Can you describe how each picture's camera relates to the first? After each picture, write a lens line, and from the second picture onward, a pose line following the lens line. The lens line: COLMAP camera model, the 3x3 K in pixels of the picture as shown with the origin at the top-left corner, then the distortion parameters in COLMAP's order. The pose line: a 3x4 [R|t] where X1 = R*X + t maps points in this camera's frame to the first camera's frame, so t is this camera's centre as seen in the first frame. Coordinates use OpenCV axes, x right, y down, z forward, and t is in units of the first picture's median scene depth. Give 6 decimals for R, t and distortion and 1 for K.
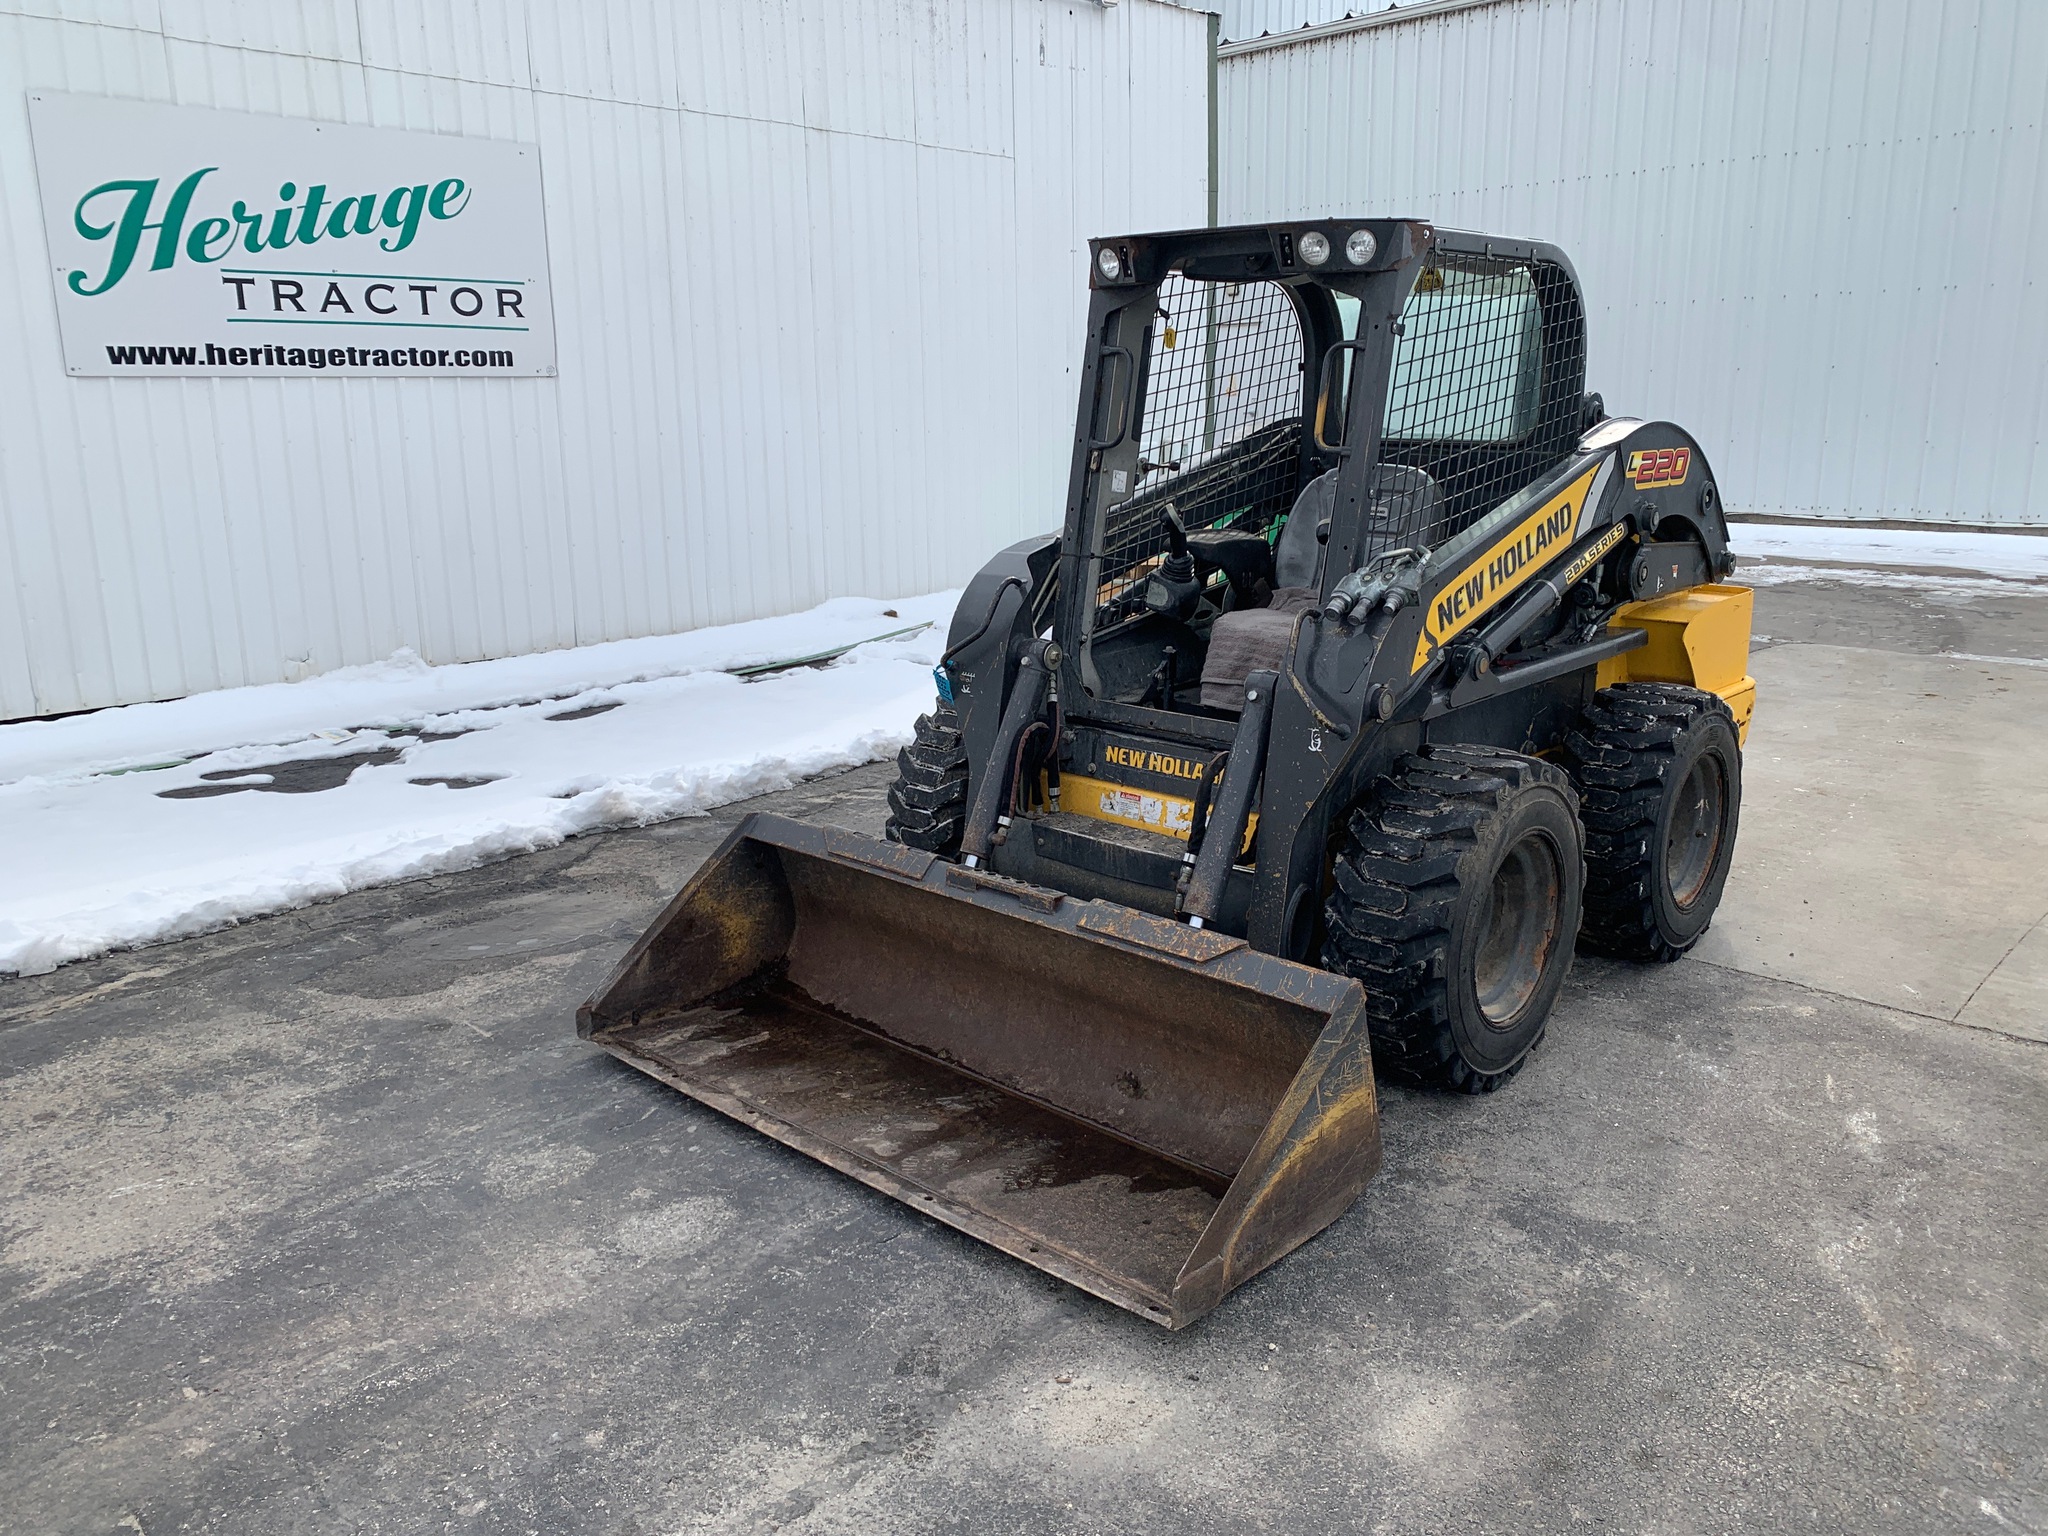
lens RADIAL K [[1568.3, 0, 1015.9], [0, 1568.3, 746.9], [0, 0, 1]] dist [0.017831, -0.008519]
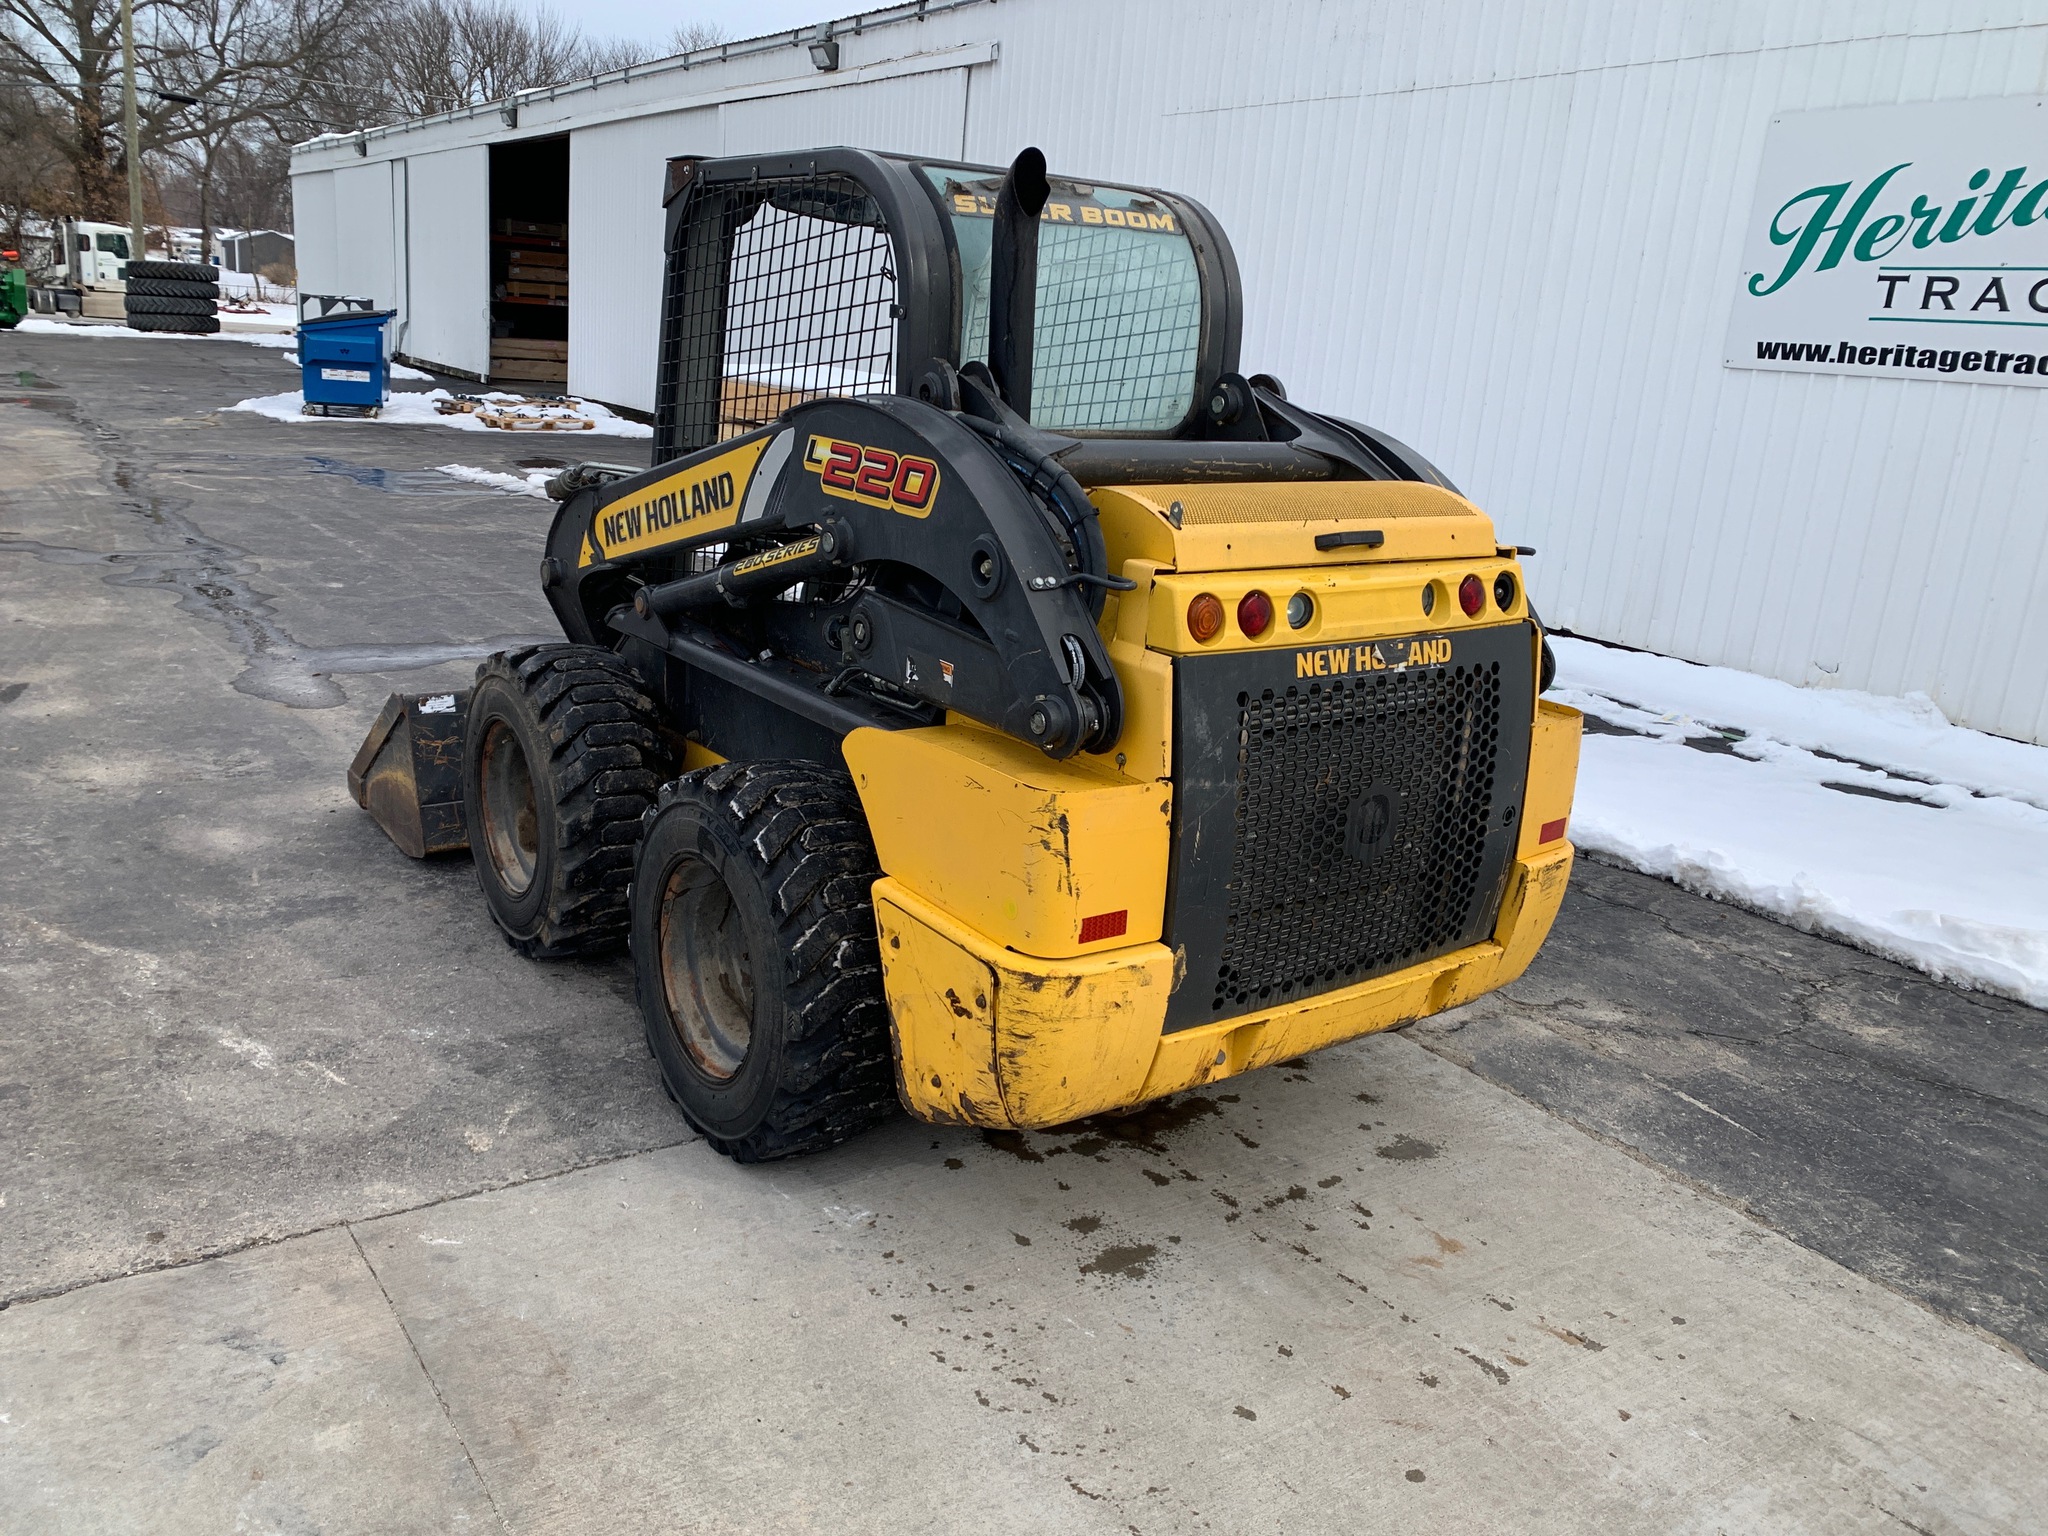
lens RADIAL K [[1587.5, 0, 996.0], [0, 1587.5, 737.1], [0, 0, 1]] dist [0.021577, -0.006979]
pose [[-0.209089, 0.240972, -0.947742, 1.168484], [-0.283748, 0.912518, 0.294615, -0.320186], [0.935825, 0.330520, -0.122422, 1.301663]]
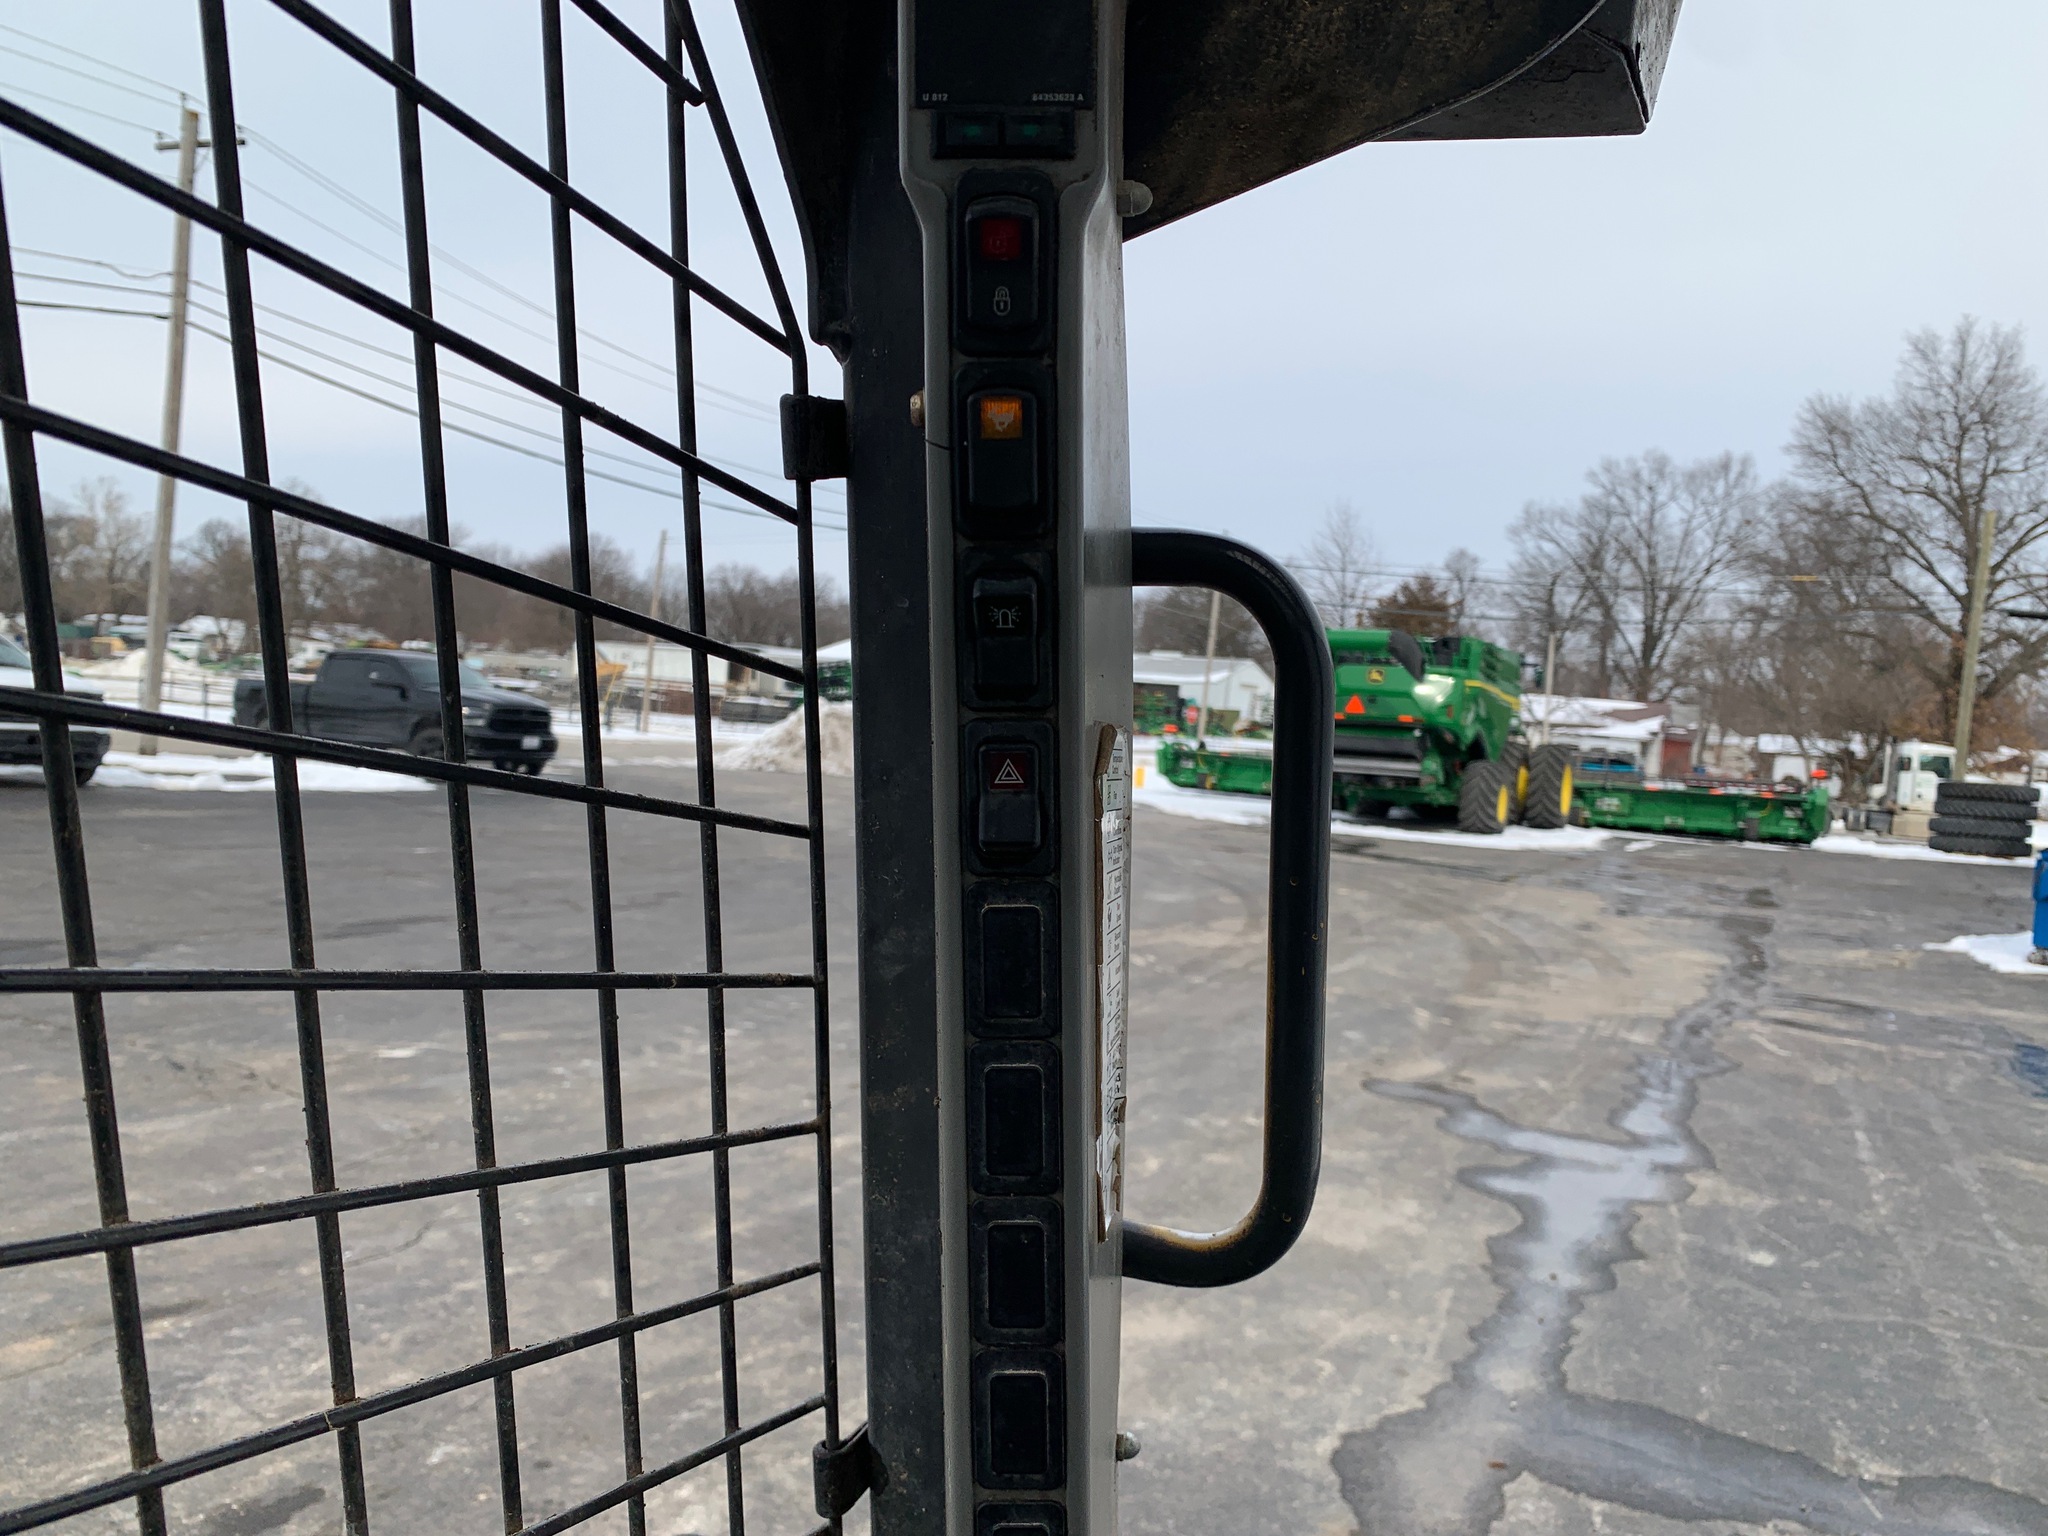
lens RADIAL K [[1572.0, 0, 1024.0], [0, 1572.0, 768.0], [0, 0, 1]] dist [0.016872, -0.010896]
pose [[-0.950051, -0.047465, -0.308464, 0.254273], [-0.128930, 0.959777, 0.249410, -0.262490], [0.284218, 0.276723, -0.917957, 1.057029]]
